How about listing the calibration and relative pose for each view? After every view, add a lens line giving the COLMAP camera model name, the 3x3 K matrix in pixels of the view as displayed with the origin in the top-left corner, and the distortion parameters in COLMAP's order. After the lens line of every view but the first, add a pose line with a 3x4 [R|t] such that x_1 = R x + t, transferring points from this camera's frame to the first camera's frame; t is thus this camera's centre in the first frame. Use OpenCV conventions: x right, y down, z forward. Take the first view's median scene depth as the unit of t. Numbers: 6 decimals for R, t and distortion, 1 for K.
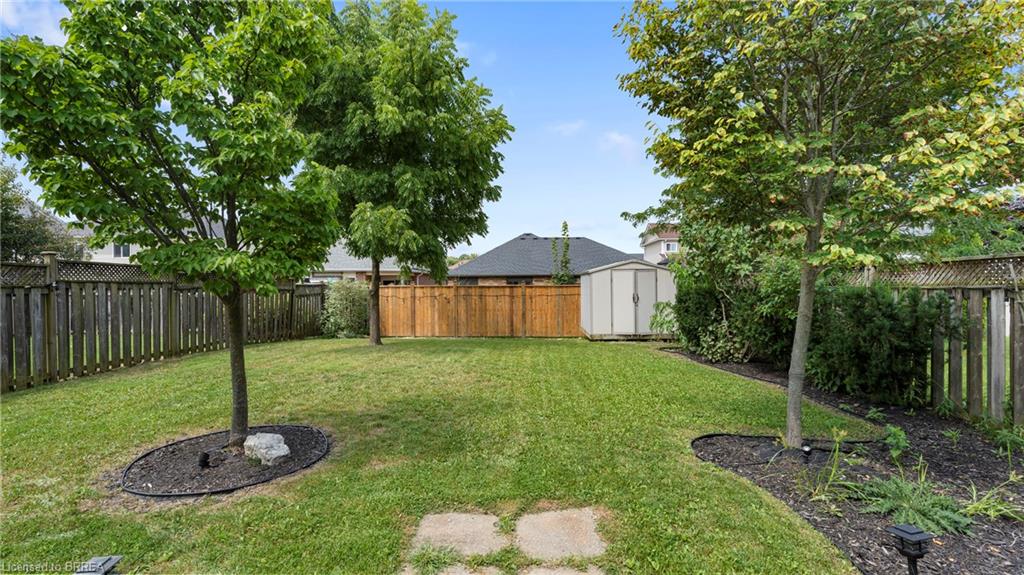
lens RADIAL K [[462.6, 0, 518.9], [0, 462.6, 287.7], [0, 0, 1]] dist [0.002675, 0.001324]
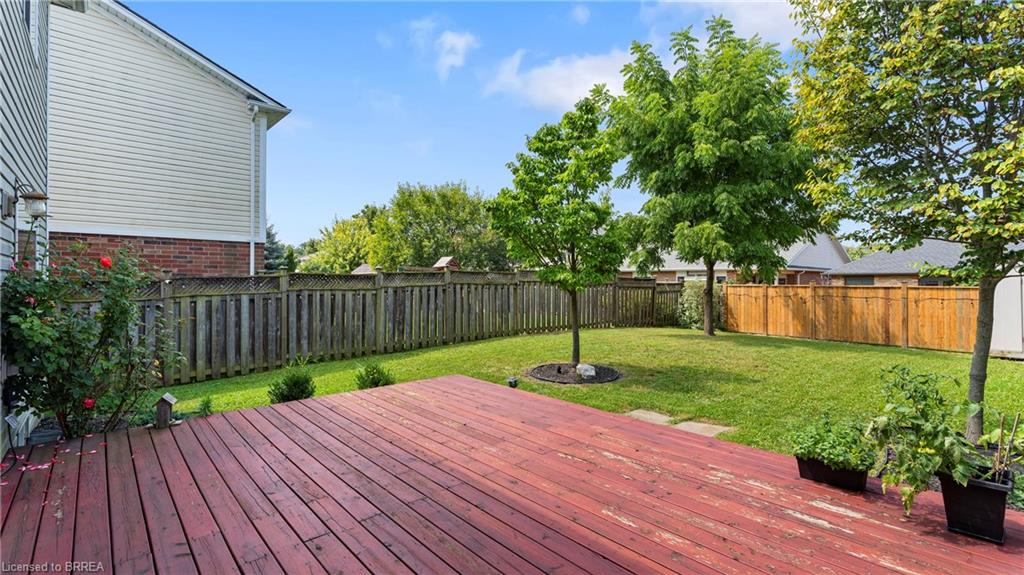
lens RADIAL K [[462.6, 0, 511.2], [0, 462.6, 285.4], [0, 0, 1]] dist [0.002675, 0.001324]
pose [[0.678369, 0.014604, -0.734576, 0.275385], [-0.013178, 0.999883, 0.007708, -0.008648], [0.734603, 0.004451, 0.678483, -0.225661]]
